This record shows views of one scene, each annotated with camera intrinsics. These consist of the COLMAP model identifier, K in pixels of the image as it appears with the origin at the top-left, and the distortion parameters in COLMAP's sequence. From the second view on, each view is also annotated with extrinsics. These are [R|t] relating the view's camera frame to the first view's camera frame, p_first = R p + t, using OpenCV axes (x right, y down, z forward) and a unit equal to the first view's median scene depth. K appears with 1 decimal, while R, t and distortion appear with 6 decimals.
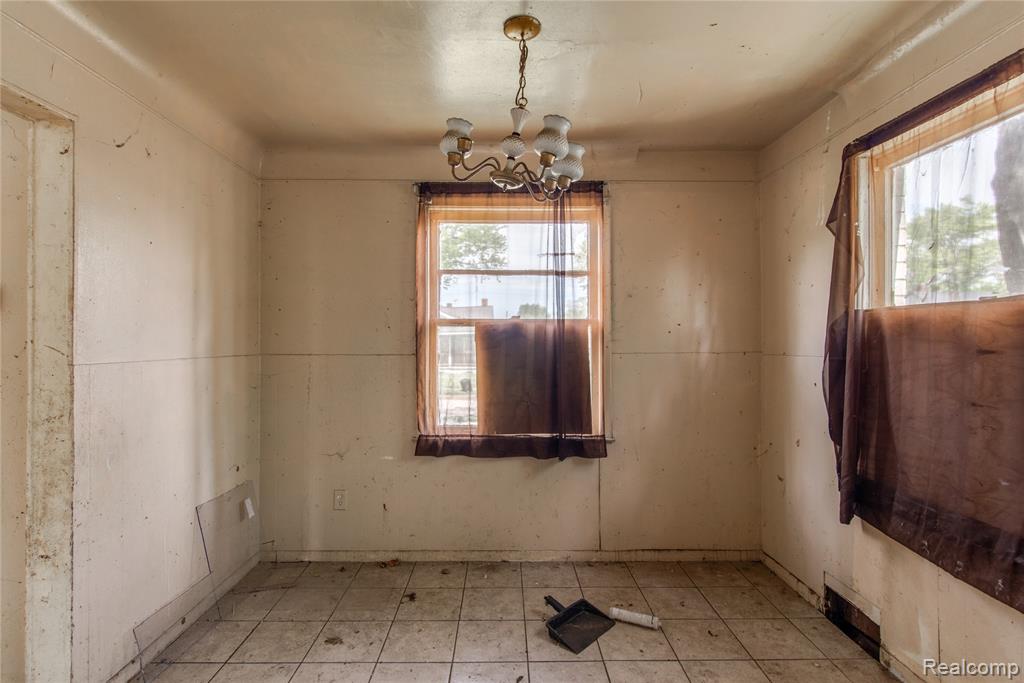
lens RADIAL K [[516.9, 0, 512.0], [0, 516.9, 341.5], [0, 0, 1]] dist [0.003414, 0.000838]
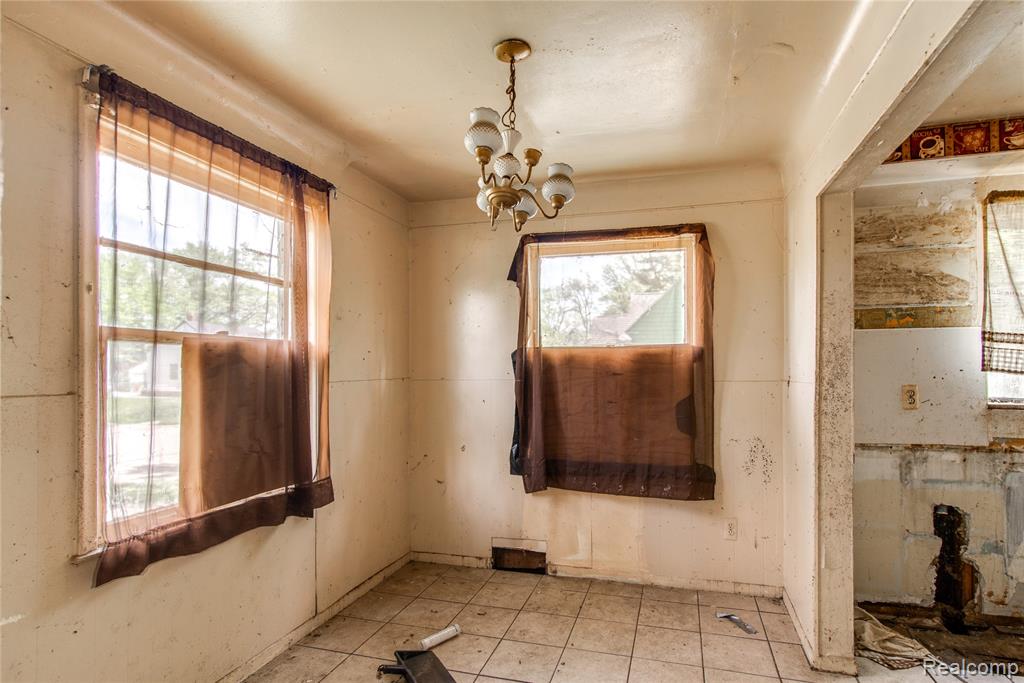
lens RADIAL K [[527.4, 0, 541.6], [0, 527.4, 363.7], [0, 0, 1]] dist [0.002580, 0.000342]
pose [[0.263121, 0.008766, 0.964723, -0.674656], [-0.000876, 0.999960, -0.008847, -0.000907], [-0.964762, 0.001483, 0.263119, 0.489185]]
